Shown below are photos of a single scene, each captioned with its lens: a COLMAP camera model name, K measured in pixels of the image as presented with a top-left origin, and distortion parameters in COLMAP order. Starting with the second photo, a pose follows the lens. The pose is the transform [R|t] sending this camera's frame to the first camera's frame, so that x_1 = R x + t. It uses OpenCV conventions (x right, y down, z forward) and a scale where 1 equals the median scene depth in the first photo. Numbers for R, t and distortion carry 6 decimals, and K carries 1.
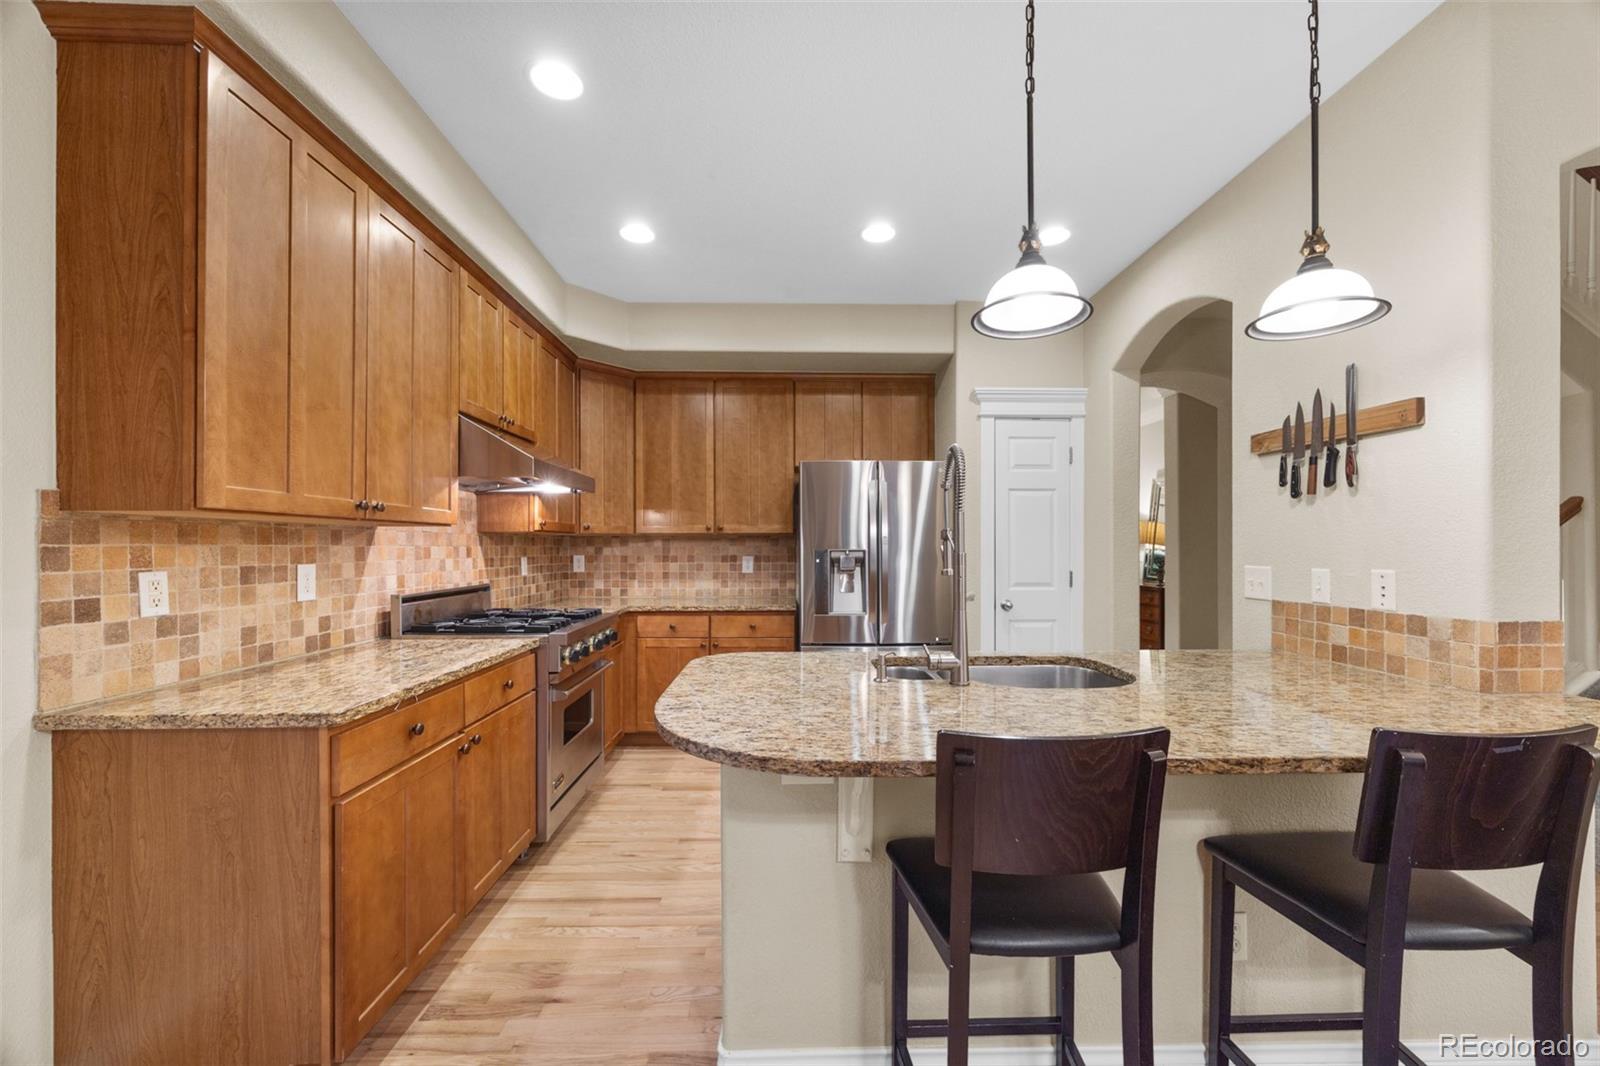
lens RADIAL K [[608.7, 0, 802.8], [0, 608.7, 549.2], [0, 0, 1]] dist [-0.002081, 0.000667]
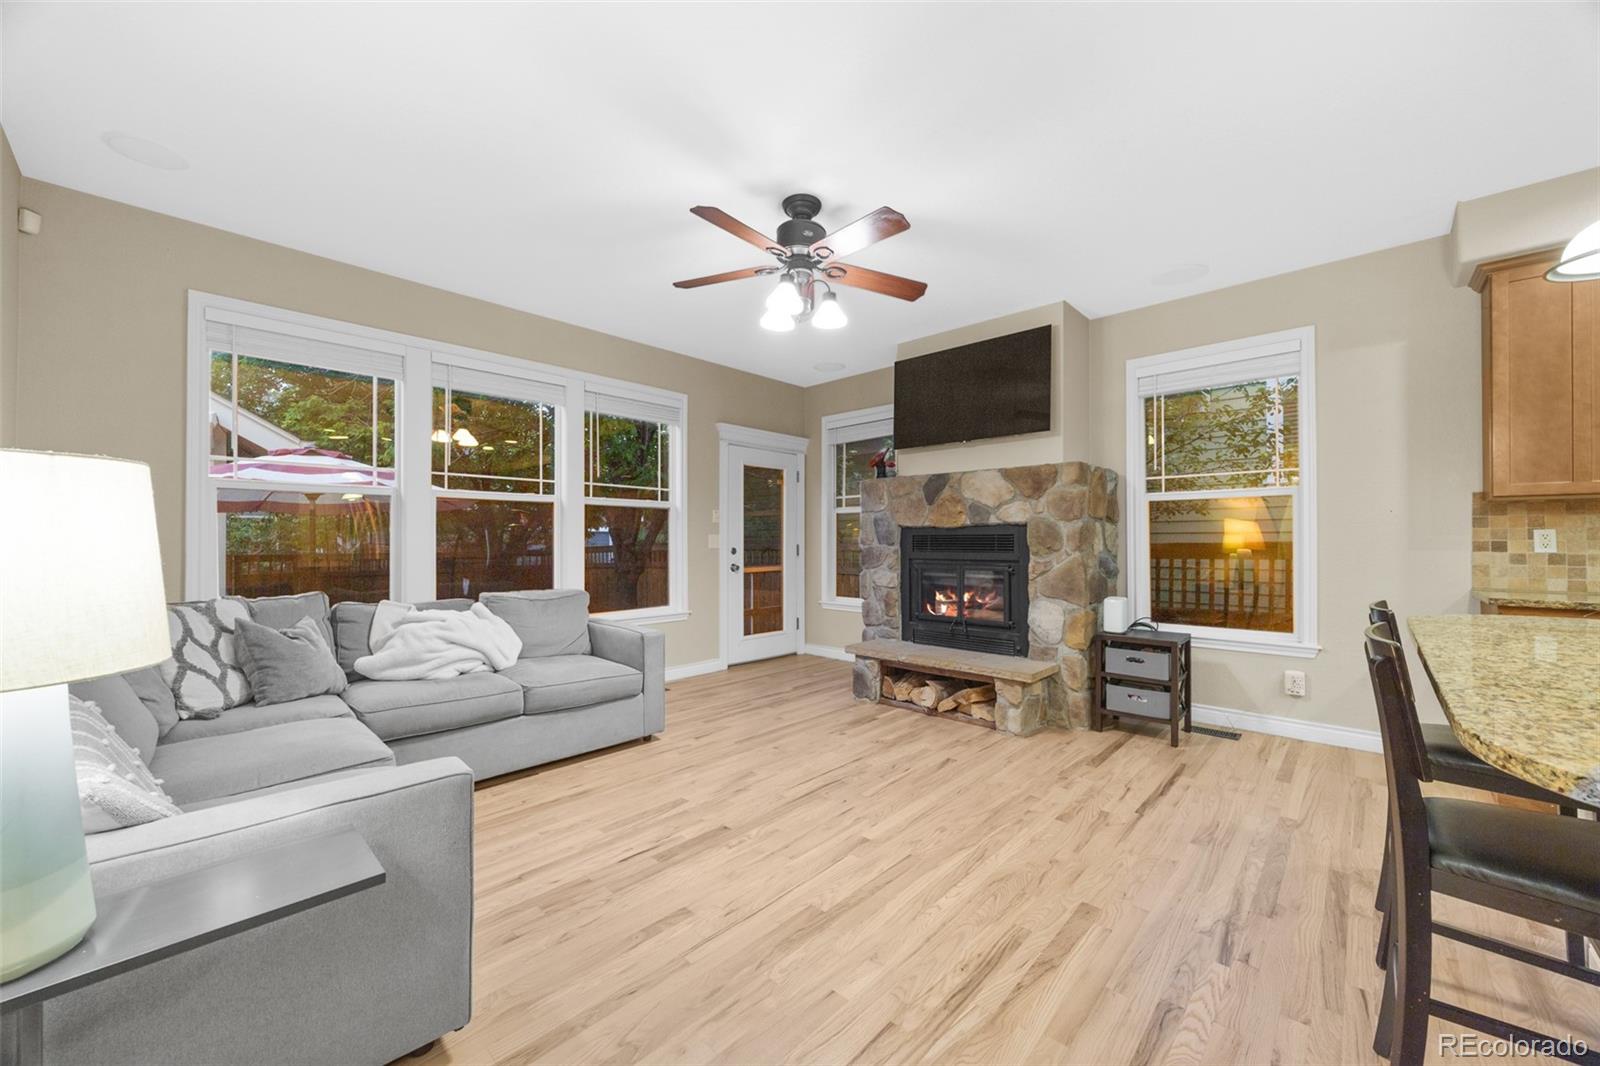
lens RADIAL K [[608.7, 0, 804.8], [0, 608.7, 536.5], [0, 0, 1]] dist [-0.002081, 0.000667]
pose [[-0.700814, -0.003714, -0.713335, 0.879173], [-0.002271, 0.999993, -0.002975, 0.032928], [0.713341, -0.000465, -0.700817, 0.321530]]
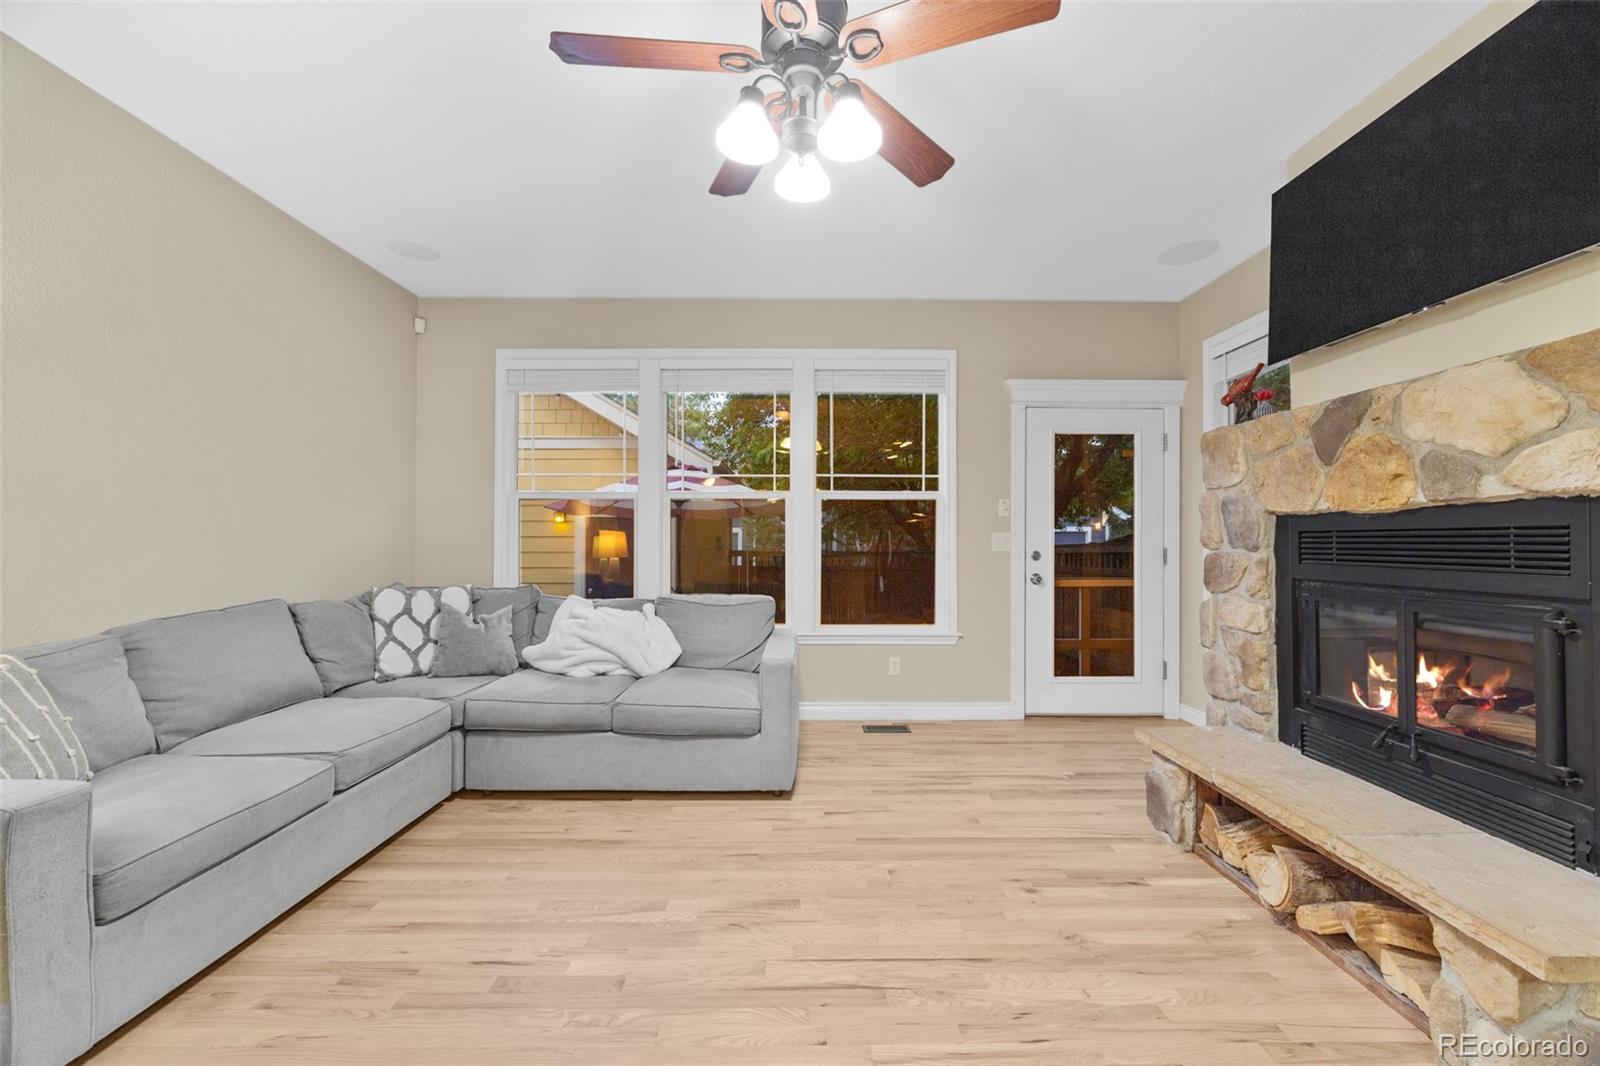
lens RADIAL K [[608.7, 0, 801.0], [0, 608.7, 533.4], [0, 0, 1]] dist [-0.002081, 0.000667]
pose [[-0.999835, -0.000327, 0.018135, 0.260955], [-0.000433, 0.999983, -0.005849, 0.032594], [-0.018133, -0.005856, -0.999818, 0.212420]]
